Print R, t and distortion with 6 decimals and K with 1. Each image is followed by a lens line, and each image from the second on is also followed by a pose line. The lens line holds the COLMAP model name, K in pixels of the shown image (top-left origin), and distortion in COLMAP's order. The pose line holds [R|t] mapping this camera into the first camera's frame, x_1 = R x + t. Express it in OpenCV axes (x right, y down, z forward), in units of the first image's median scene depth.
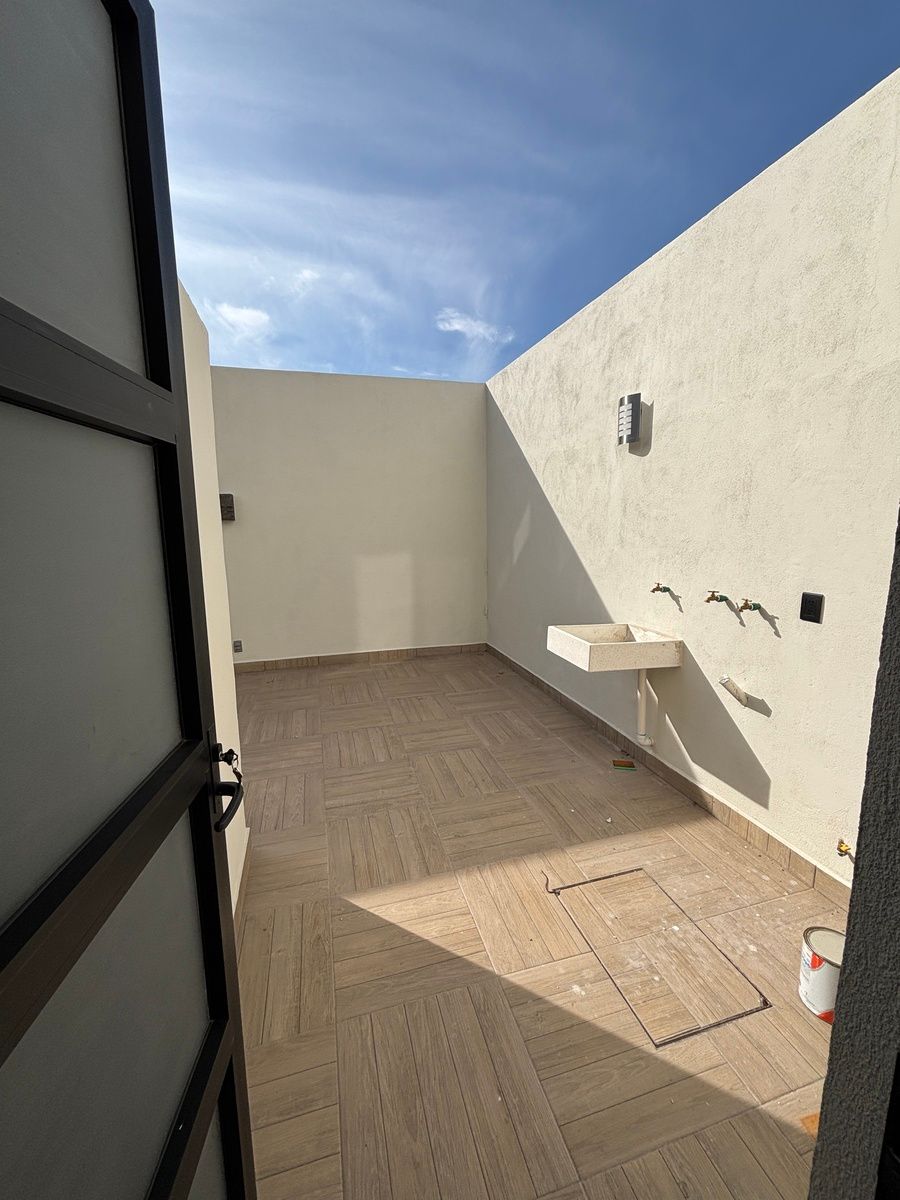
lens RADIAL K [[485.0, 0, 452.0], [0, 485.0, 597.5], [0, 0, 1]] dist [-0.002725, -0.000019]
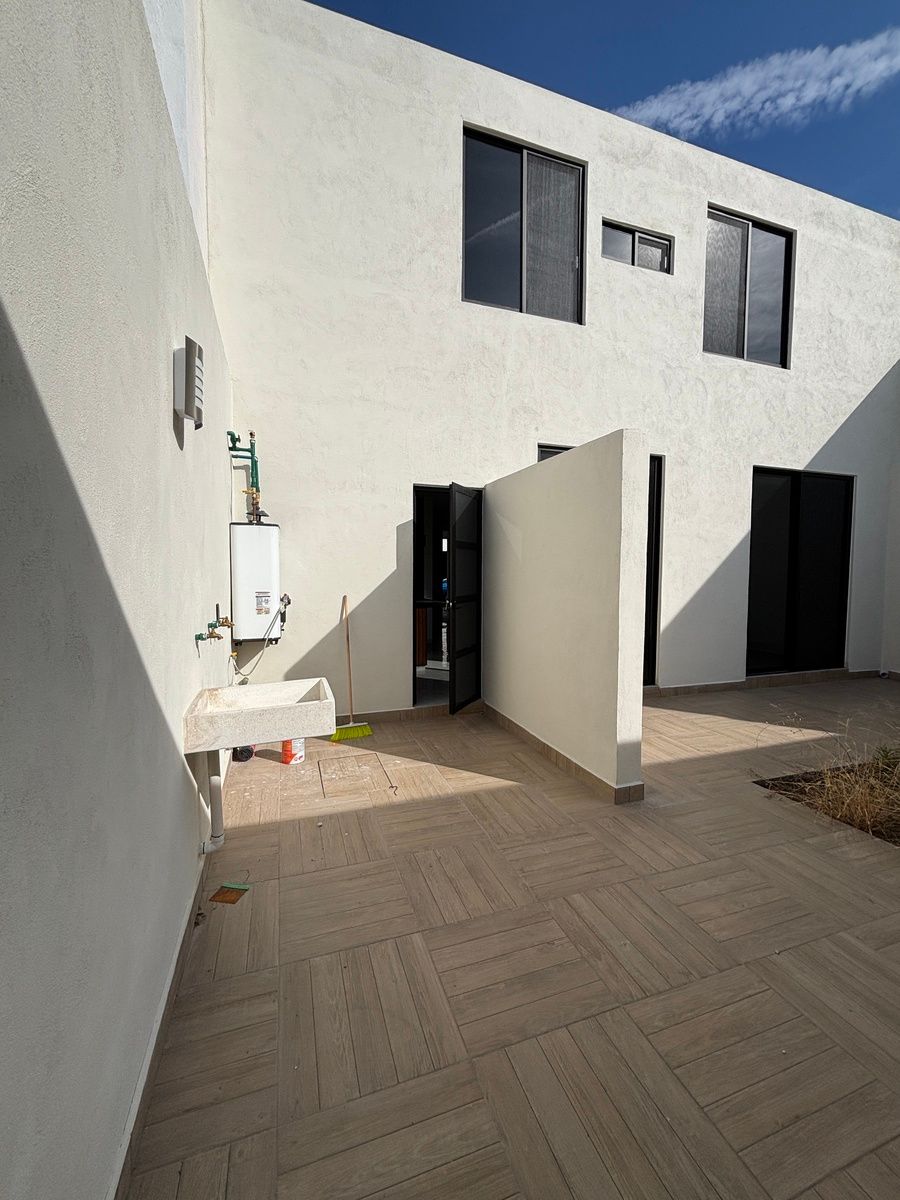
lens RADIAL K [[485.0, 0, 452.0], [0, 485.0, 597.5], [0, 0, 1]] dist [-0.002725, -0.000019]
pose [[-0.998423, 0.006585, -0.055758, 0.086946], [-0.005372, 0.977336, 0.211626, -0.290988], [0.055888, 0.211592, -0.975759, 2.085507]]
